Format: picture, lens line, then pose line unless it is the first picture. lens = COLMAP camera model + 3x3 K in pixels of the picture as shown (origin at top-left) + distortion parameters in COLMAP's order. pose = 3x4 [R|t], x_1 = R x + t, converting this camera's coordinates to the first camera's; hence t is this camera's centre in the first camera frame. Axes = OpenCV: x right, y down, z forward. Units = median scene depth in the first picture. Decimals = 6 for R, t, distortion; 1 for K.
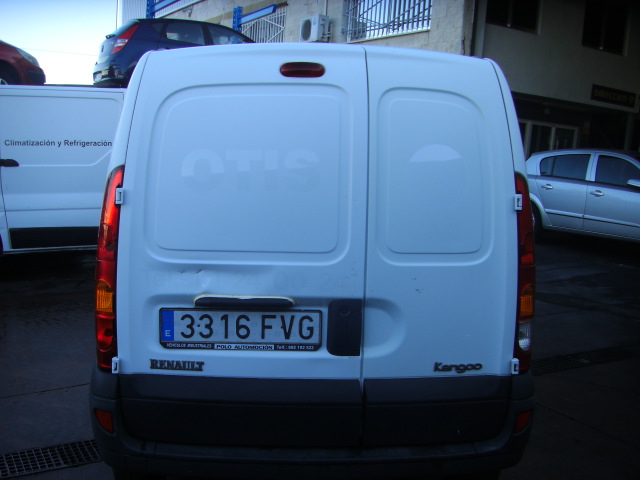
lens RADIAL K [[713.4, 0, 296.6], [0, 713.4, 338.8], [0, 0, 1]] dist [-0.150542, 0.045077]
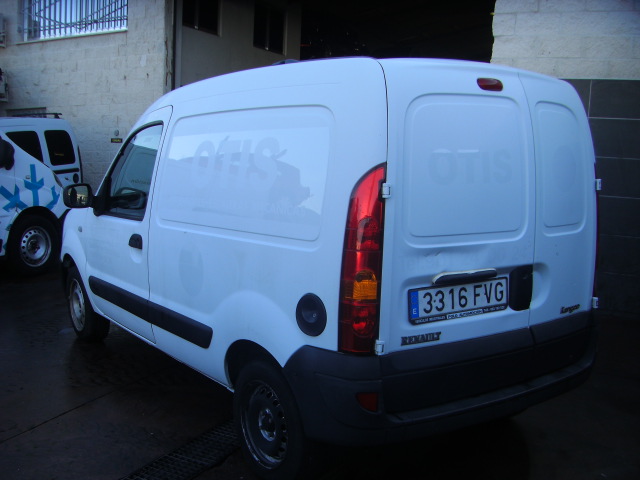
lens RADIAL K [[713.4, 0, 296.6], [0, 713.4, 338.8], [0, 0, 1]] dist [-0.150542, 0.045077]
pose [[0.846234, -0.156142, 0.509420, -0.922837], [0.154659, 0.986916, 0.045585, -0.045238], [-0.509872, 0.040210, 0.859310, 0.126903]]
